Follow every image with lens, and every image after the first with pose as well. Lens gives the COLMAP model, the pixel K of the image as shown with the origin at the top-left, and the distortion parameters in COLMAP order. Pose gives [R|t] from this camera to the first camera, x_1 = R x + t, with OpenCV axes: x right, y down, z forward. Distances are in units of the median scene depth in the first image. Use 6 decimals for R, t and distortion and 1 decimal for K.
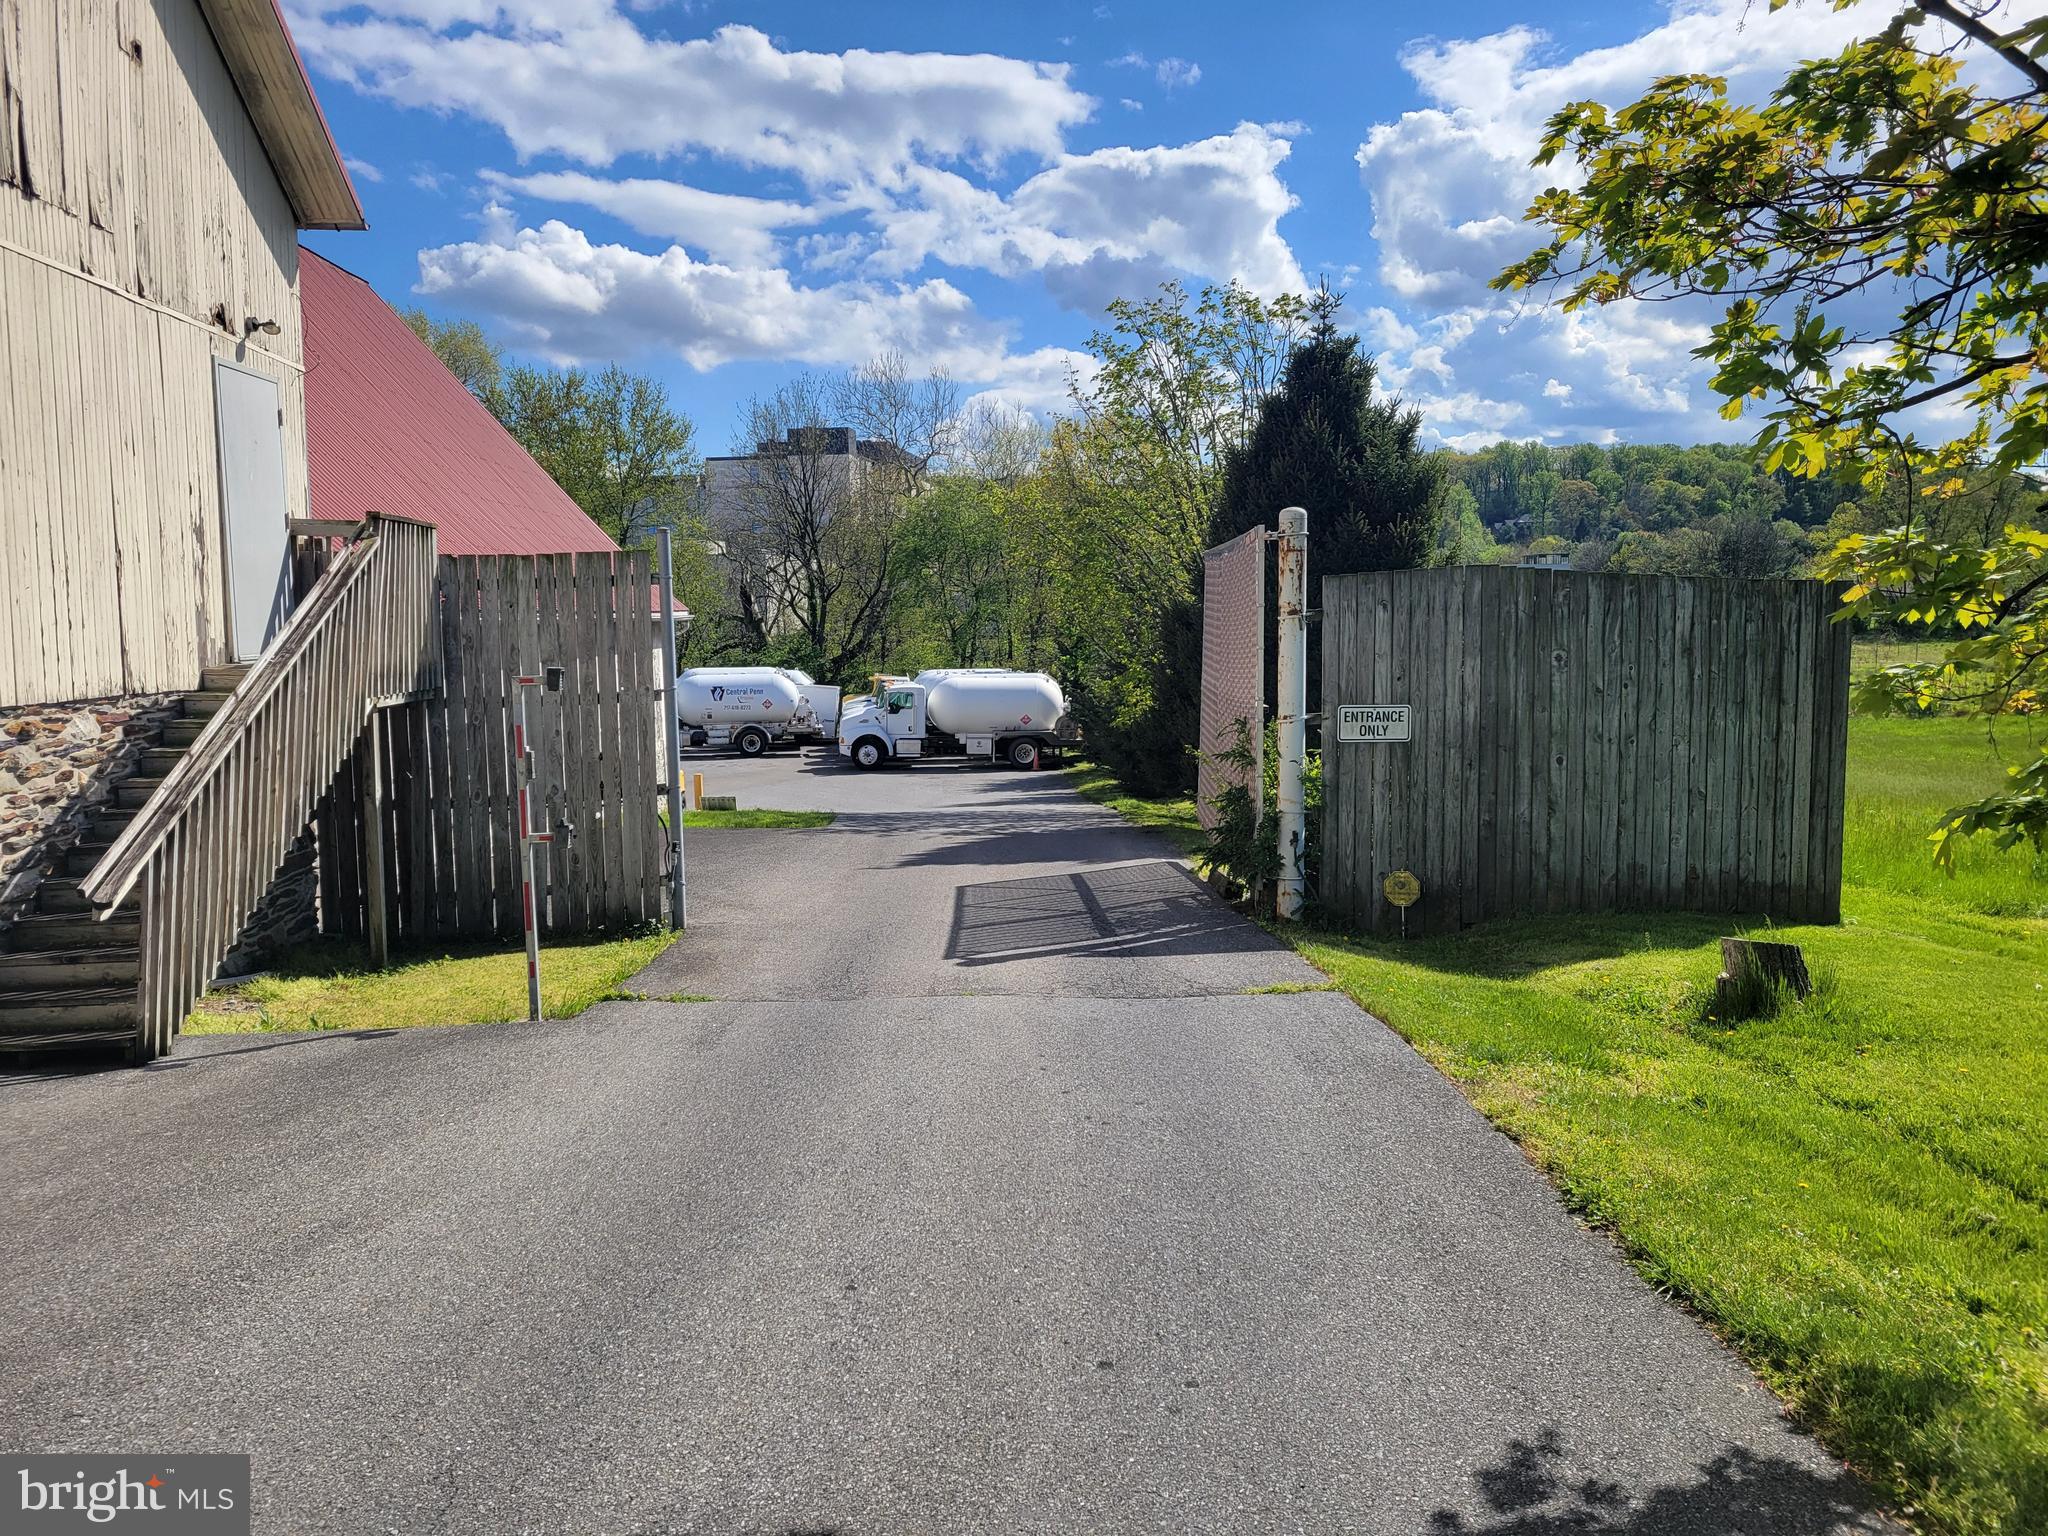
lens RADIAL K [[1551.1, 0, 1024.0], [0, 1551.1, 768.0], [0, 0, 1]] dist [0.056861, 0.000780]
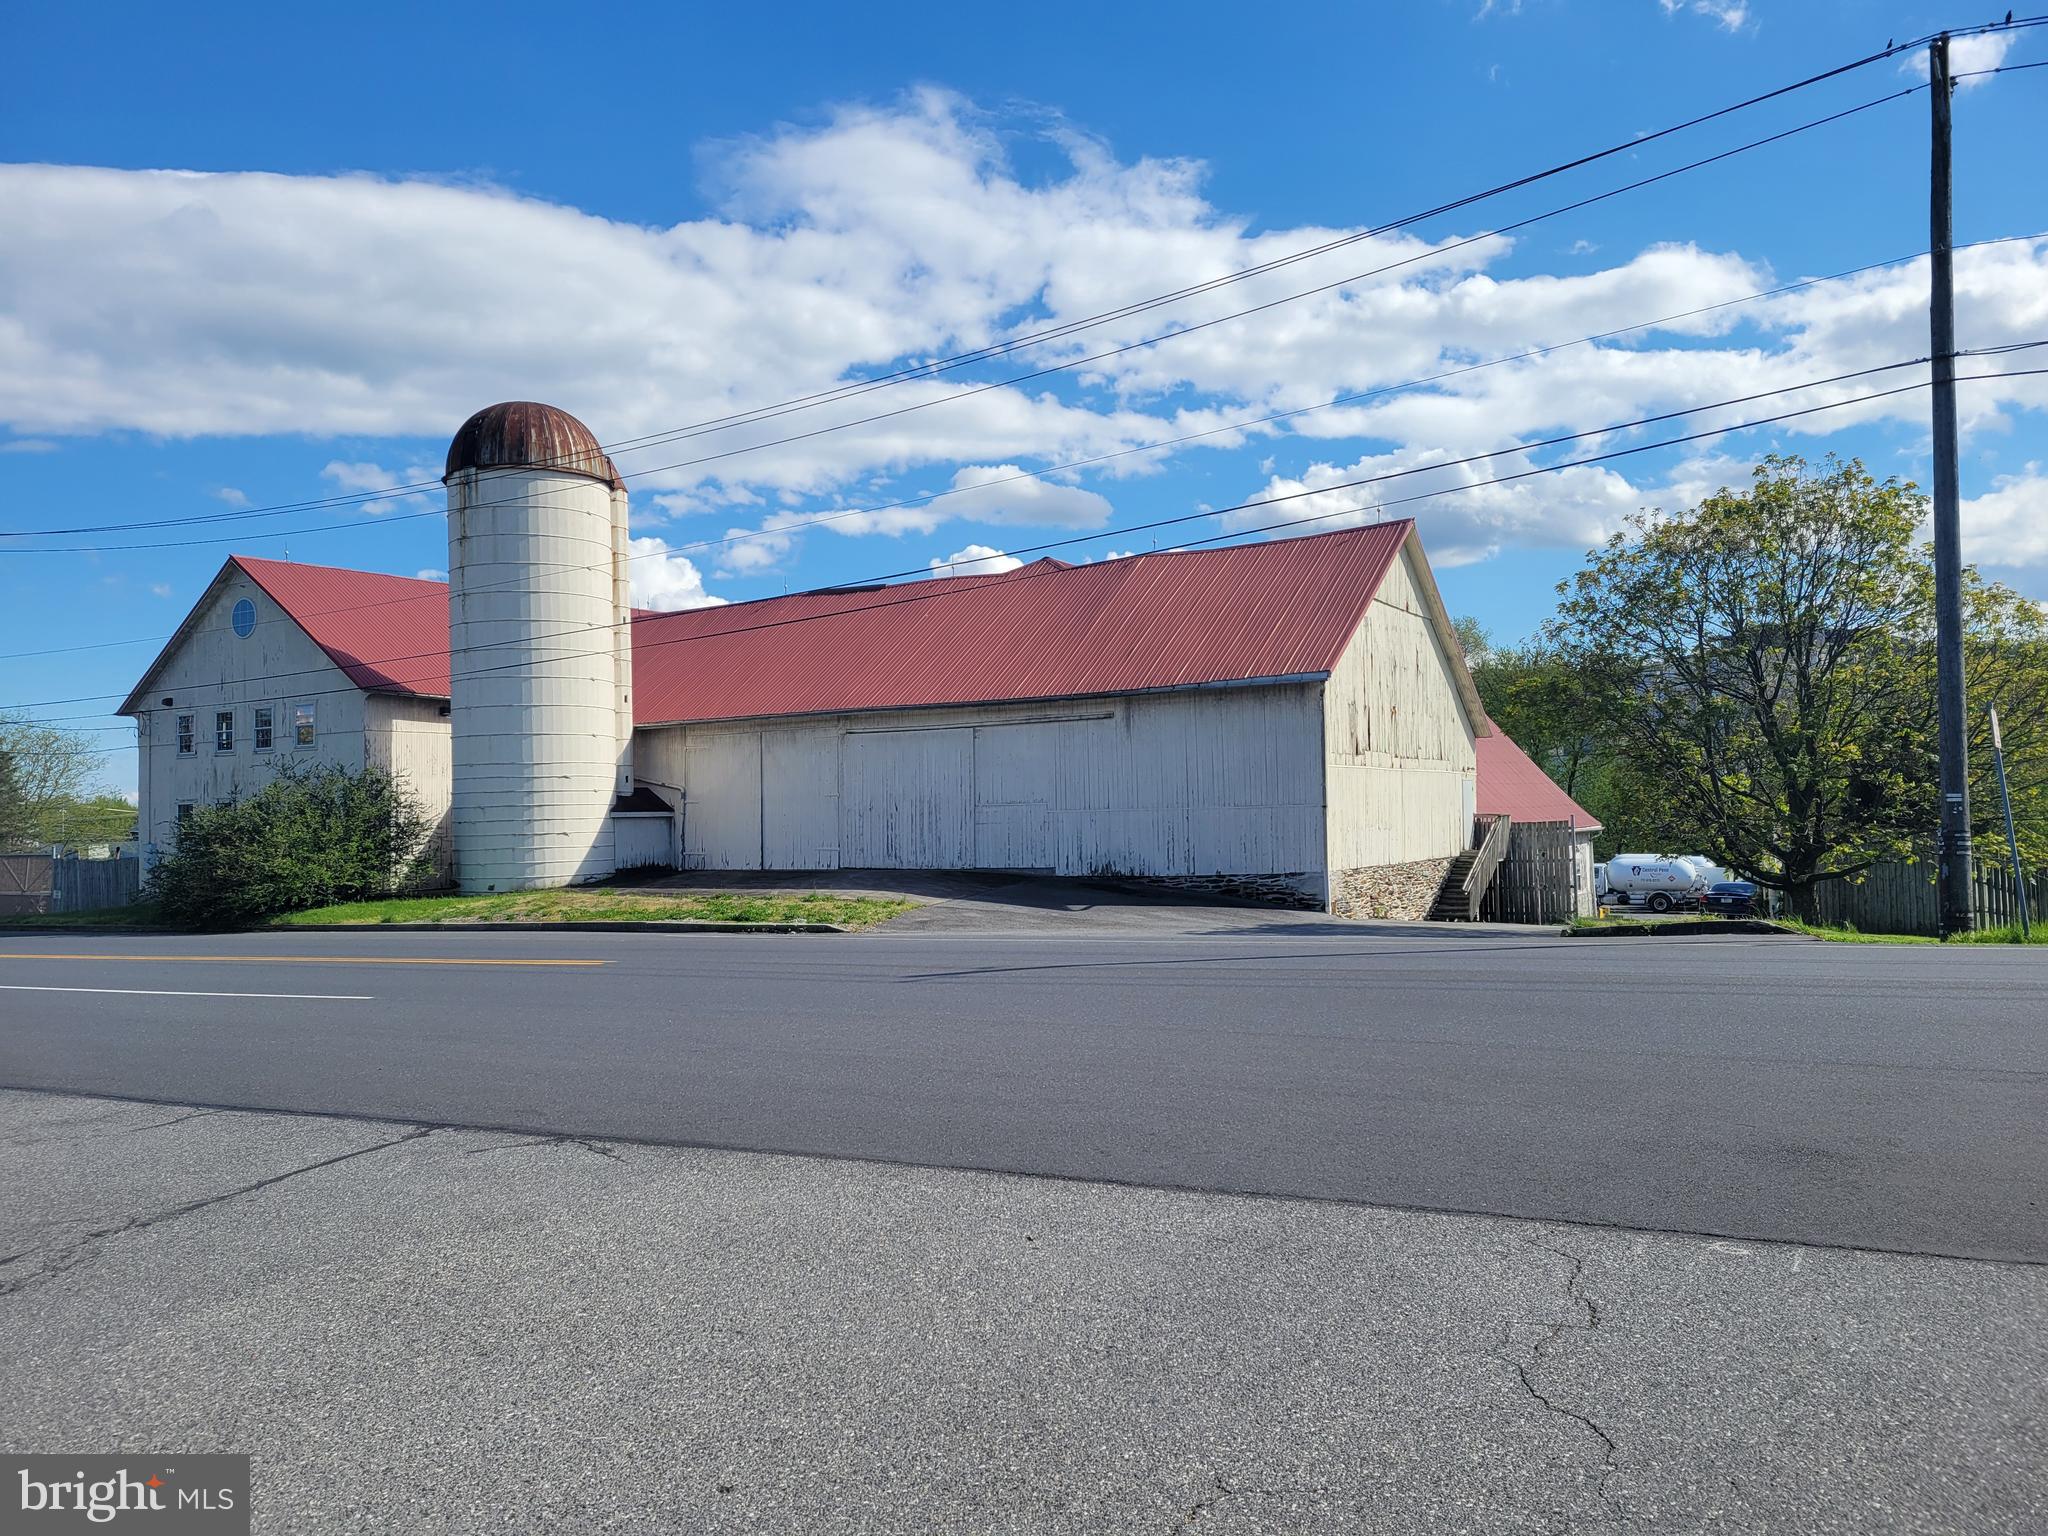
lens RADIAL K [[1551.1, 0, 1024.0], [0, 1551.1, 768.0], [0, 0, 1]] dist [0.056861, 0.000780]
pose [[0.827303, -0.037526, -0.560502, 0.180360], [-0.030870, 0.993222, -0.112061, 0.044816], [0.560908, 0.110011, 0.820536, -0.649253]]
